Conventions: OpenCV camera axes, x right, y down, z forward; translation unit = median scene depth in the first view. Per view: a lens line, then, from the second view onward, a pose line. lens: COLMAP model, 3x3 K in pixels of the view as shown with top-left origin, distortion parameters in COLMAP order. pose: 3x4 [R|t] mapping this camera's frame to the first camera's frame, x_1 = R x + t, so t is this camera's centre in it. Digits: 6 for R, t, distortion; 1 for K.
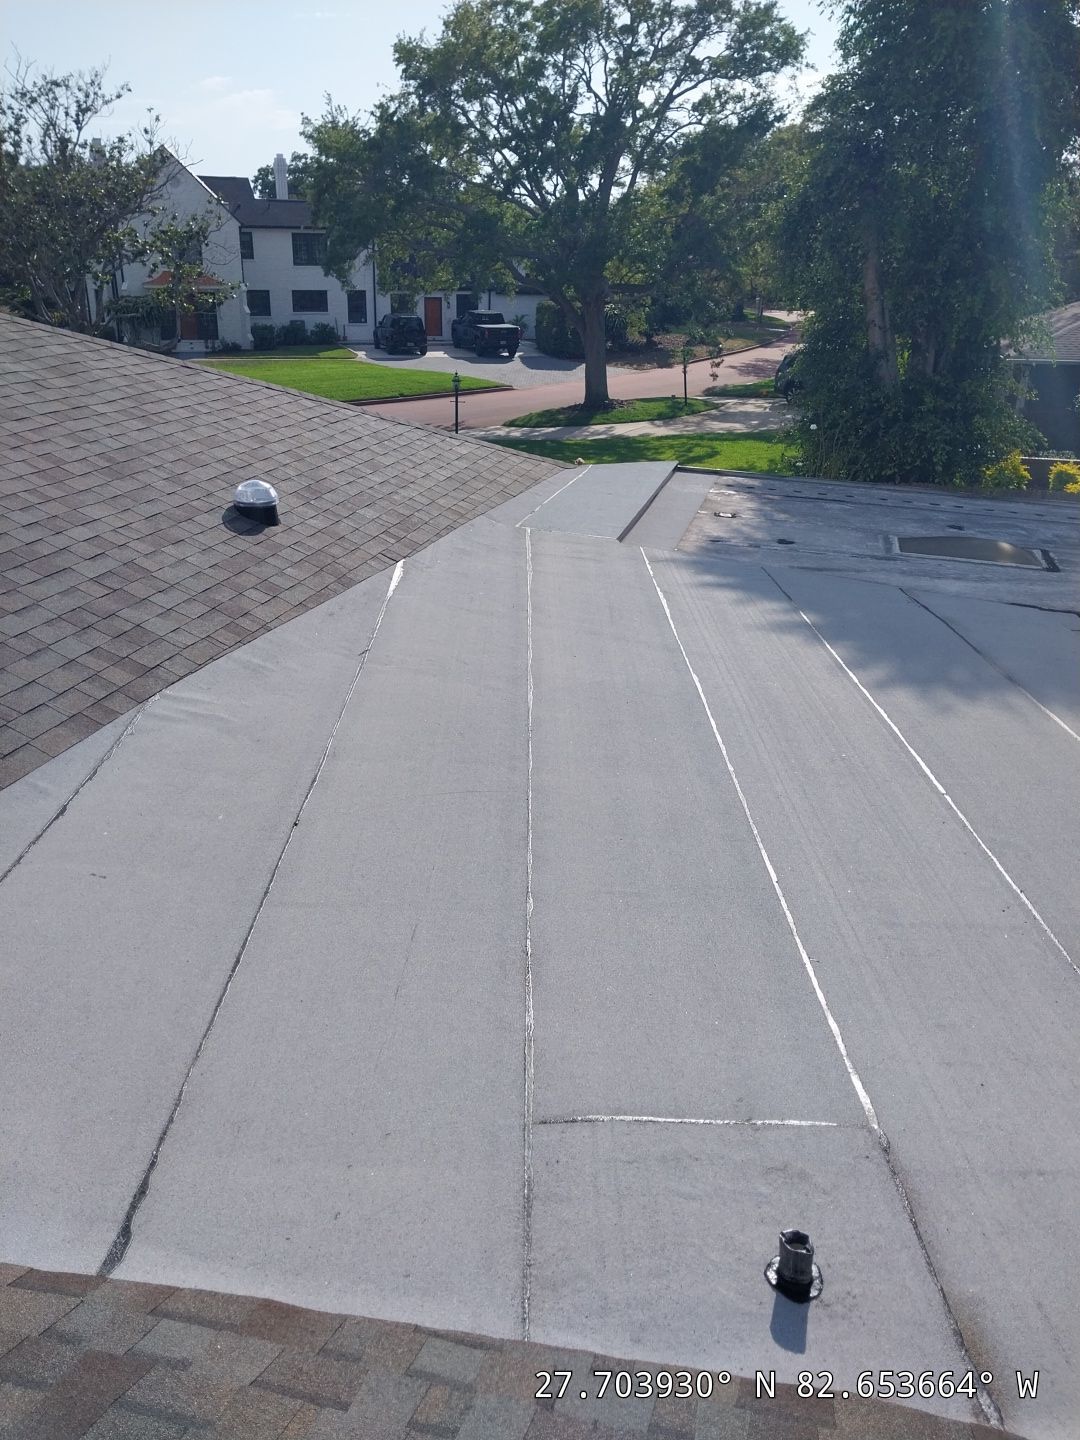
lens RADIAL K [[1153.2, 0, 552.4], [0, 1153.2, 715.9], [0, 0, 1]] dist [0.036368, -0.054248]
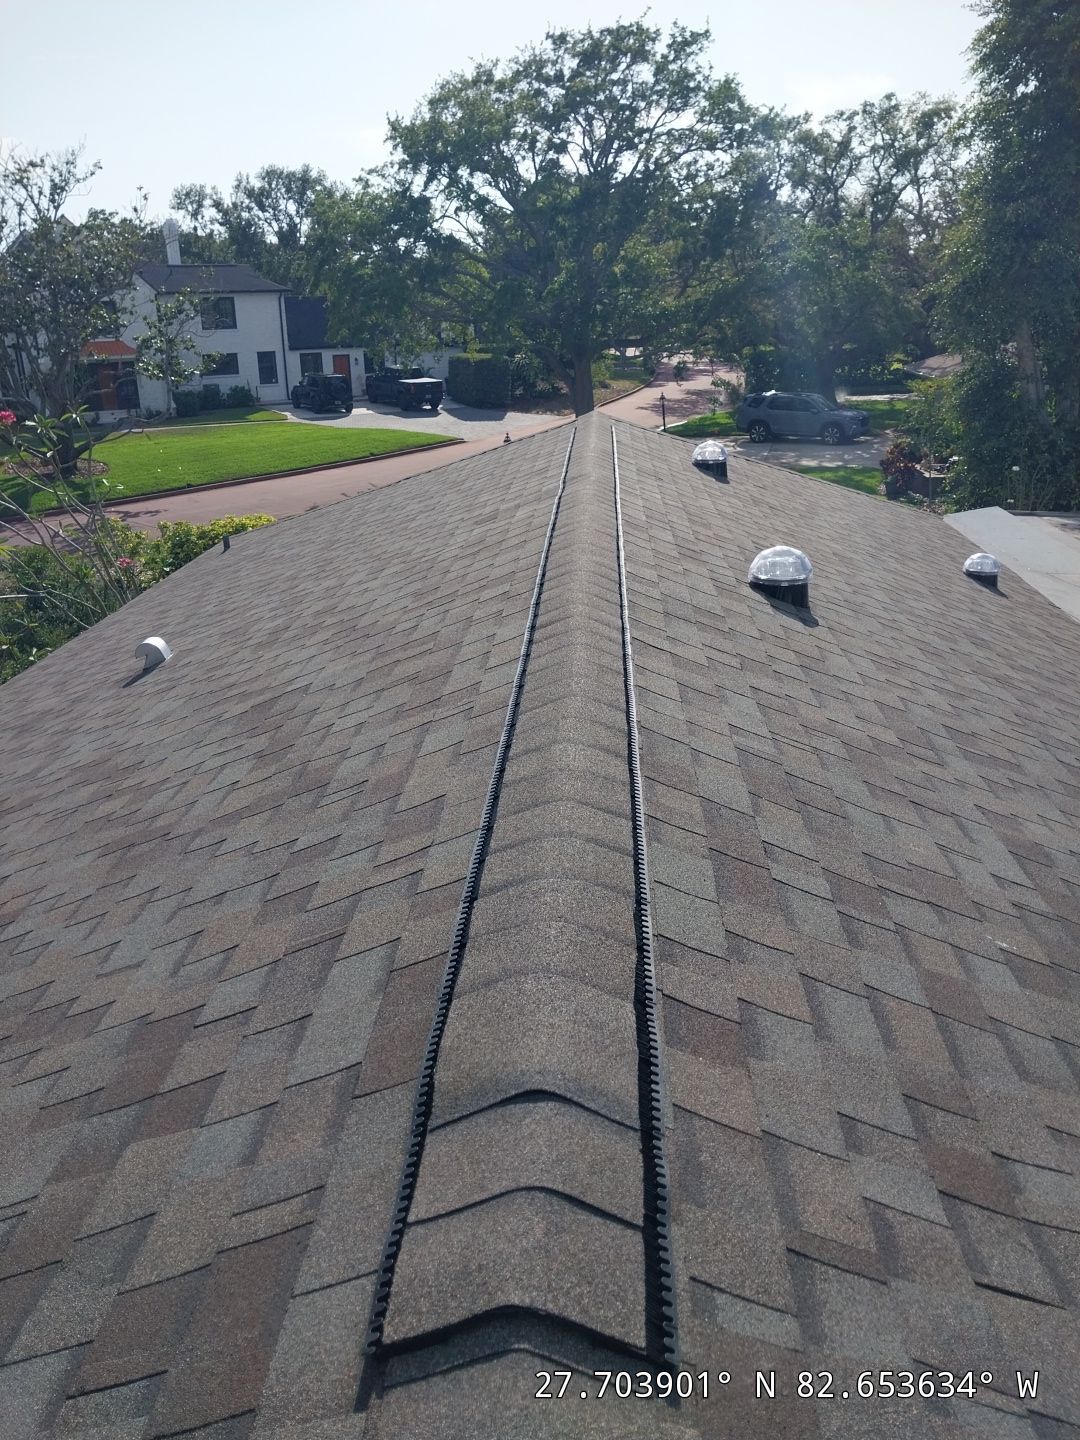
lens RADIAL K [[1153.2, 0, 553.9], [0, 1153.2, 711.5], [0, 0, 1]] dist [0.036368, -0.054248]
pose [[0.981948, -0.096871, 0.162464, -0.195745], [0.102397, 0.994404, -0.025975, -0.011222], [-0.159039, 0.042142, 0.986372, -0.023954]]
